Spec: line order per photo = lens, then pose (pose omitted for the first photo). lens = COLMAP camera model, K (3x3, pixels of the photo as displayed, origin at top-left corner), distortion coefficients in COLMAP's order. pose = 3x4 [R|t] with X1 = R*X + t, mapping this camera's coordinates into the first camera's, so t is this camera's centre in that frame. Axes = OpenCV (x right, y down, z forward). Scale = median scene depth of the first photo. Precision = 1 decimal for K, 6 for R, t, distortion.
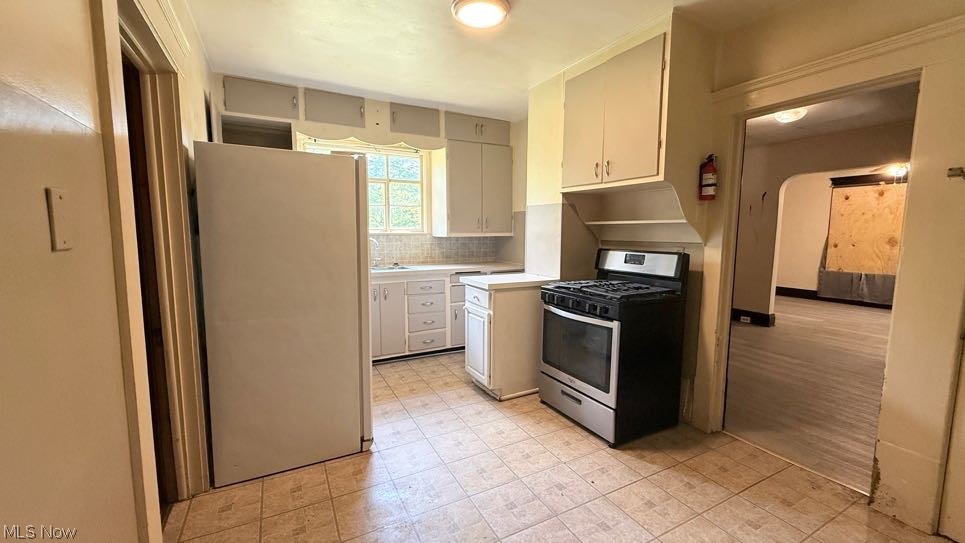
lens RADIAL K [[387.1, 0, 480.2], [0, 387.1, 270.9], [0, 0, 1]] dist [-0.000886, 0.000901]
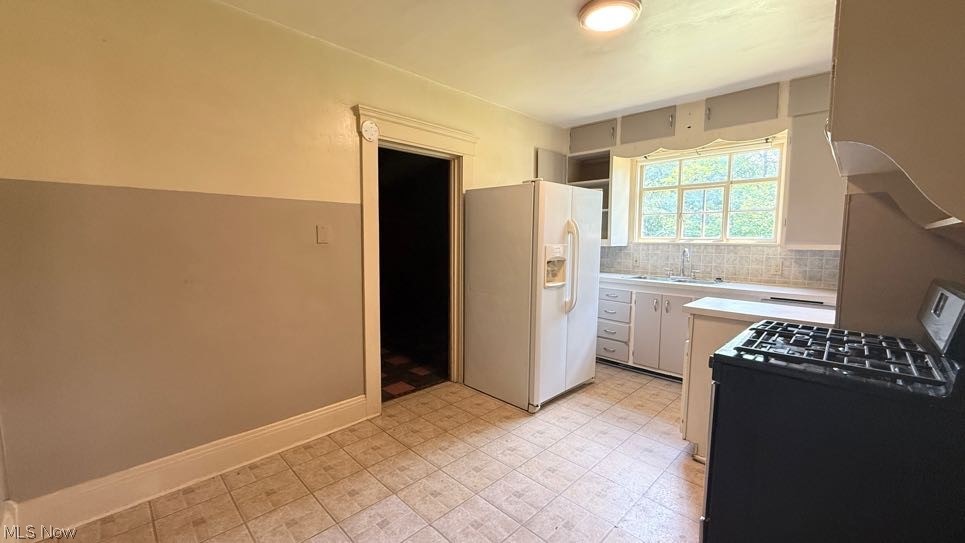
lens RADIAL K [[387.1, 0, 480.4], [0, 387.1, 270.6], [0, 0, 1]] dist [-0.000886, 0.000901]
pose [[0.289390, 0.081009, -0.953777, 0.568722], [-0.108424, 0.992774, 0.051424, -0.029060], [0.951051, 0.088530, 0.296082, 0.294460]]
